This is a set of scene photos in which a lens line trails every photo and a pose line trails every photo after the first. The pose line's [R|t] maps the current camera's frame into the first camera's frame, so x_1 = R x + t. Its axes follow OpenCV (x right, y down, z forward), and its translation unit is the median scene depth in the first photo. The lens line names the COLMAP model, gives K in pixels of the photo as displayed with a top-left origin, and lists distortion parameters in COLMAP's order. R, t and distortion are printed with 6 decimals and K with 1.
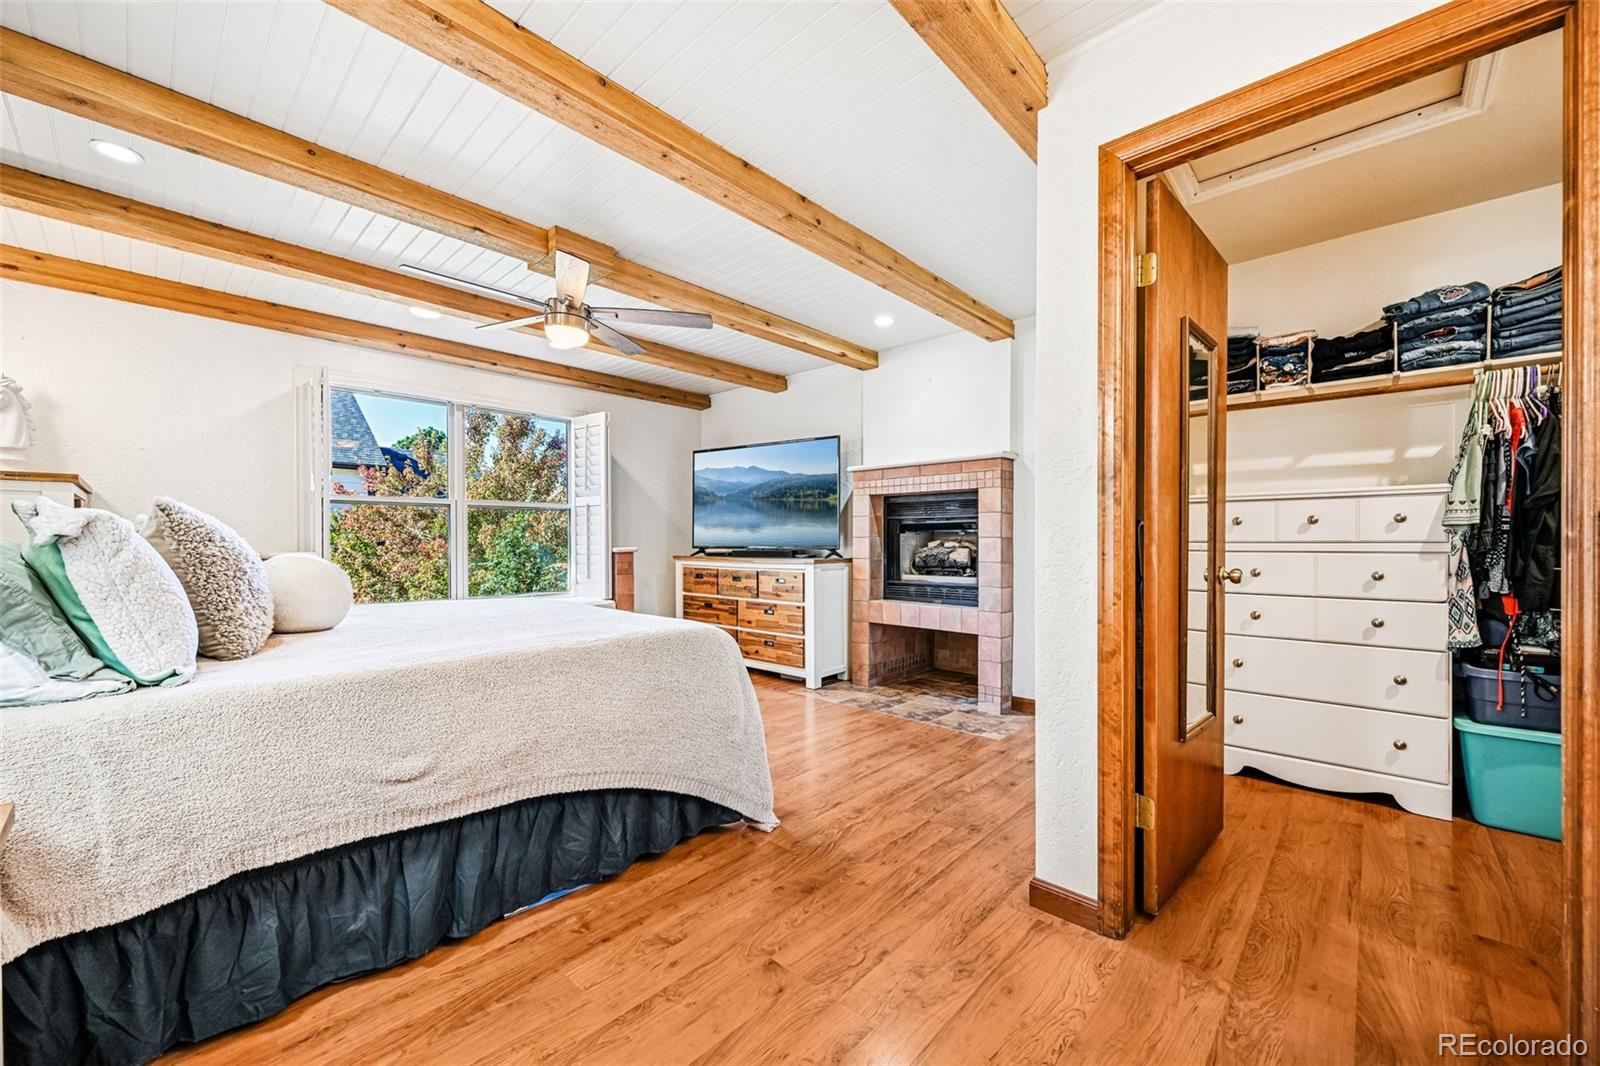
lens RADIAL K [[623.0, 0, 803.0], [0, 623.0, 541.7], [0, 0, 1]] dist [-0.002404, 0.000346]
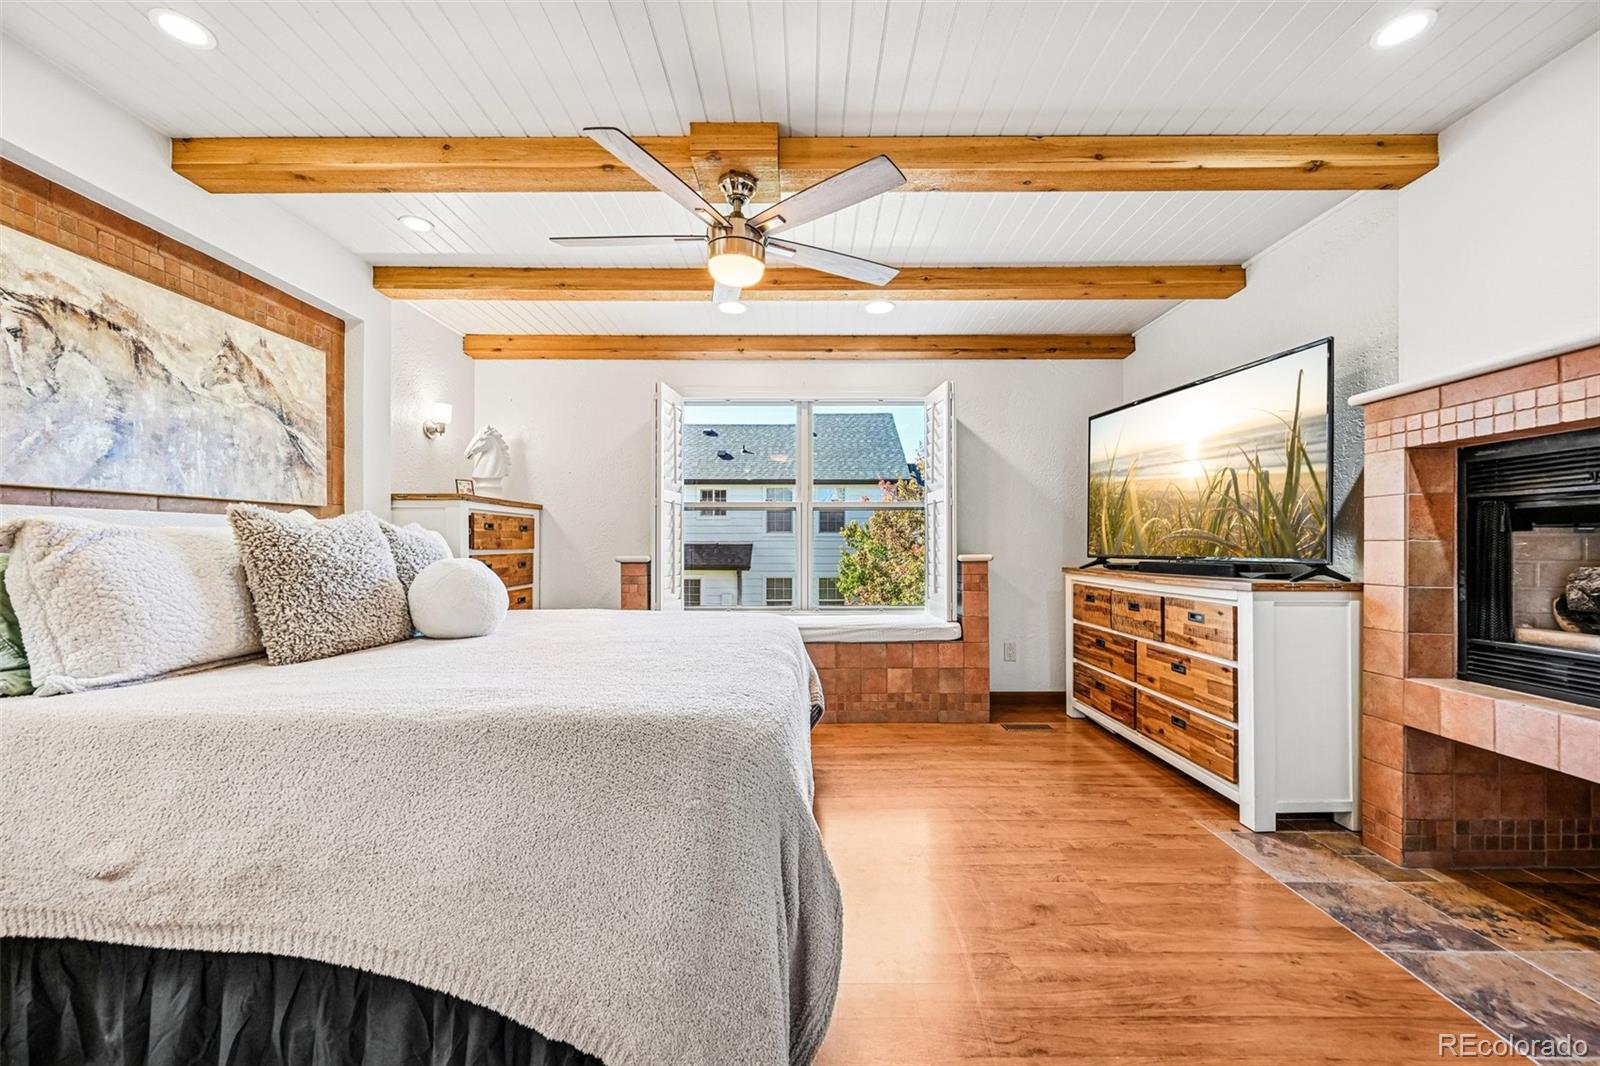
lens RADIAL K [[623.0, 0, 801.7], [0, 623.0, 542.1], [0, 0, 1]] dist [-0.002404, 0.000346]
pose [[0.674083, -0.001708, -0.738653, 0.170003], [-0.003364, 0.999980, -0.005382, -0.001929], [0.738648, 0.006113, 0.674064, 0.422833]]
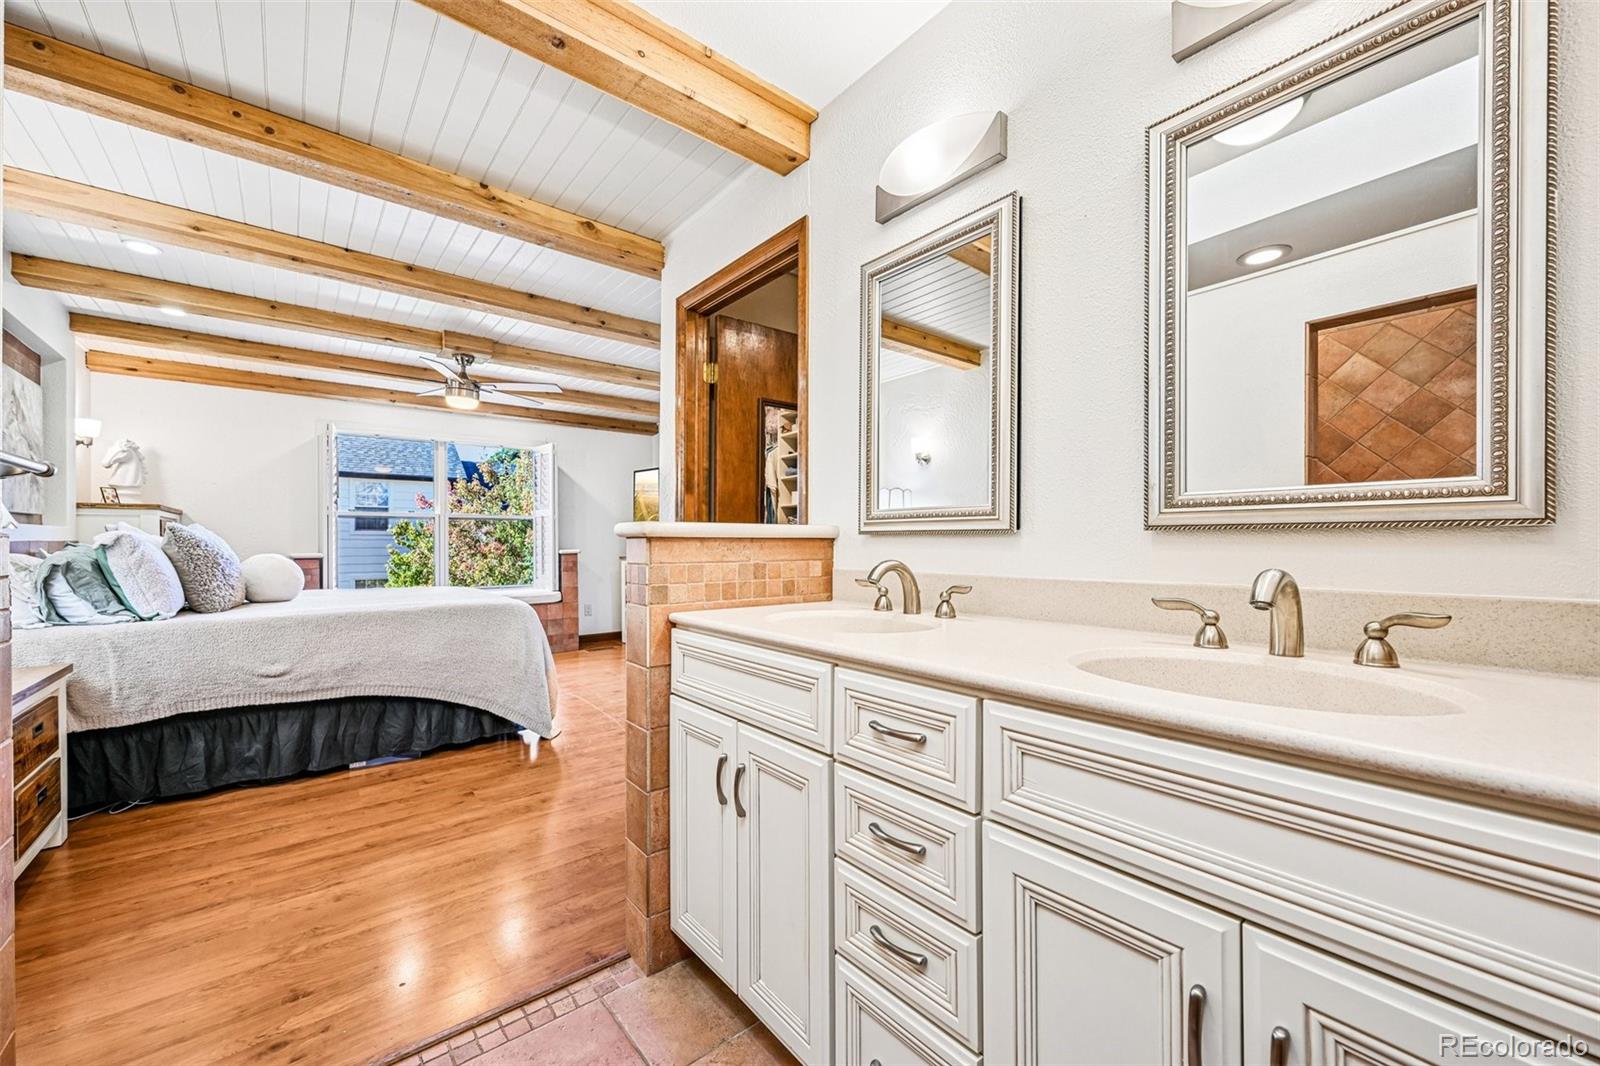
lens RADIAL K [[623.0, 0, 800.3], [0, 623.0, 542.0], [0, 0, 1]] dist [-0.002404, 0.000346]
pose [[0.990758, -0.001658, -0.135632, 0.442886], [0.001274, 0.999995, -0.002919, -0.003174], [0.135636, 0.002719, 0.990755, -0.235353]]
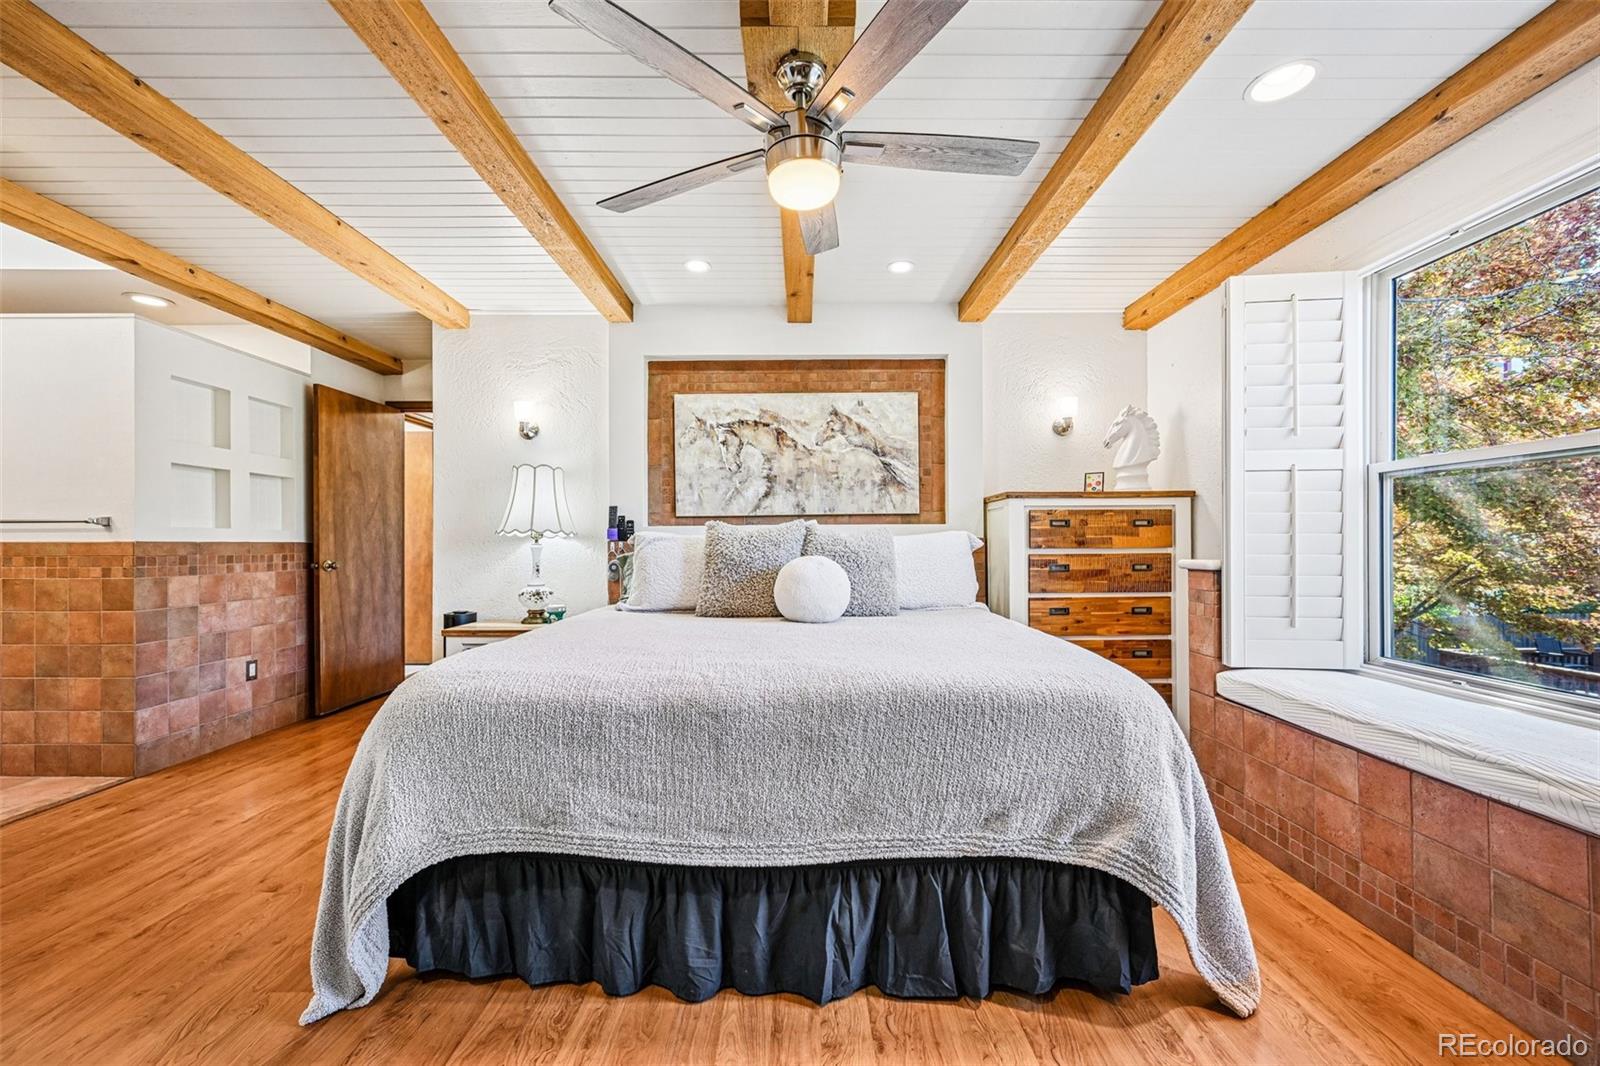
lens RADIAL K [[623.0, 0, 803.6], [0, 623.0, 541.6], [0, 0, 1]] dist [-0.002404, 0.000346]
pose [[-0.729884, 0.002437, -0.683566, 0.009864], [0.002737, 0.999996, 0.000642, -0.005192], [0.683565, -0.001403, -0.729888, 1.073148]]
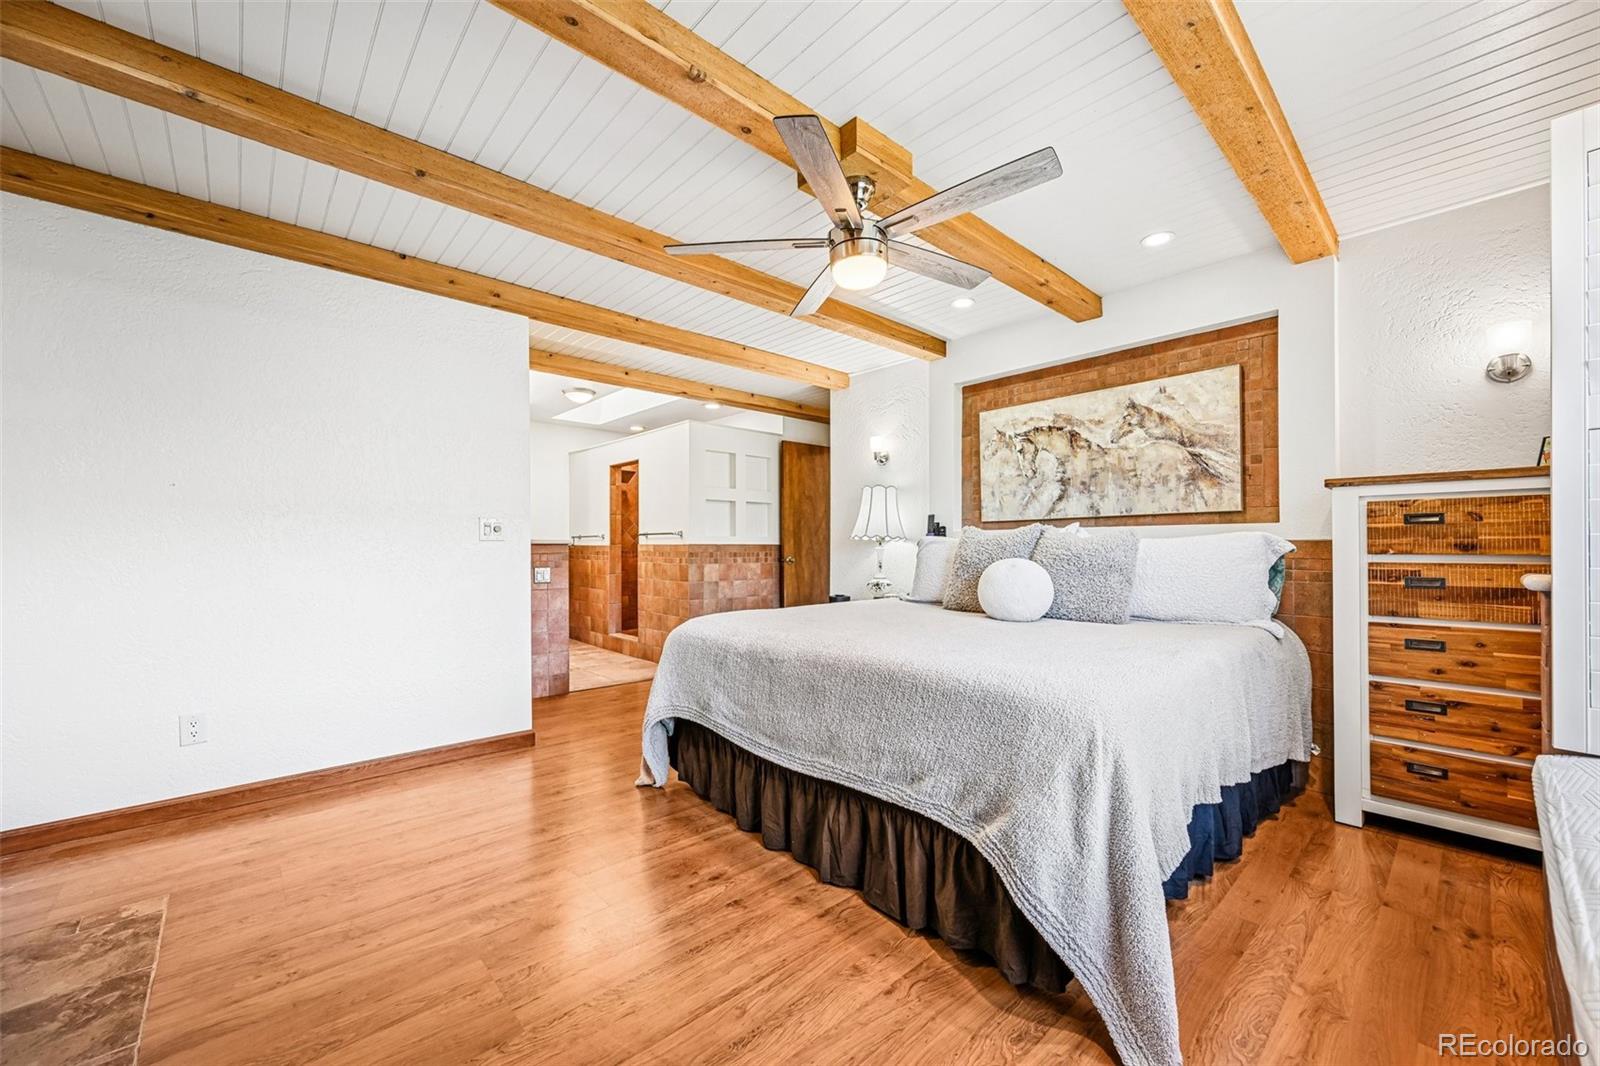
lens RADIAL K [[623.0, 0, 807.1], [0, 623.0, 540.5], [0, 0, 1]] dist [-0.002404, 0.000346]
pose [[-0.996864, 0.003756, 0.079047, -0.282795], [0.003314, 0.999978, -0.005721, -0.006558], [-0.079067, -0.005441, -0.996854, 1.323655]]
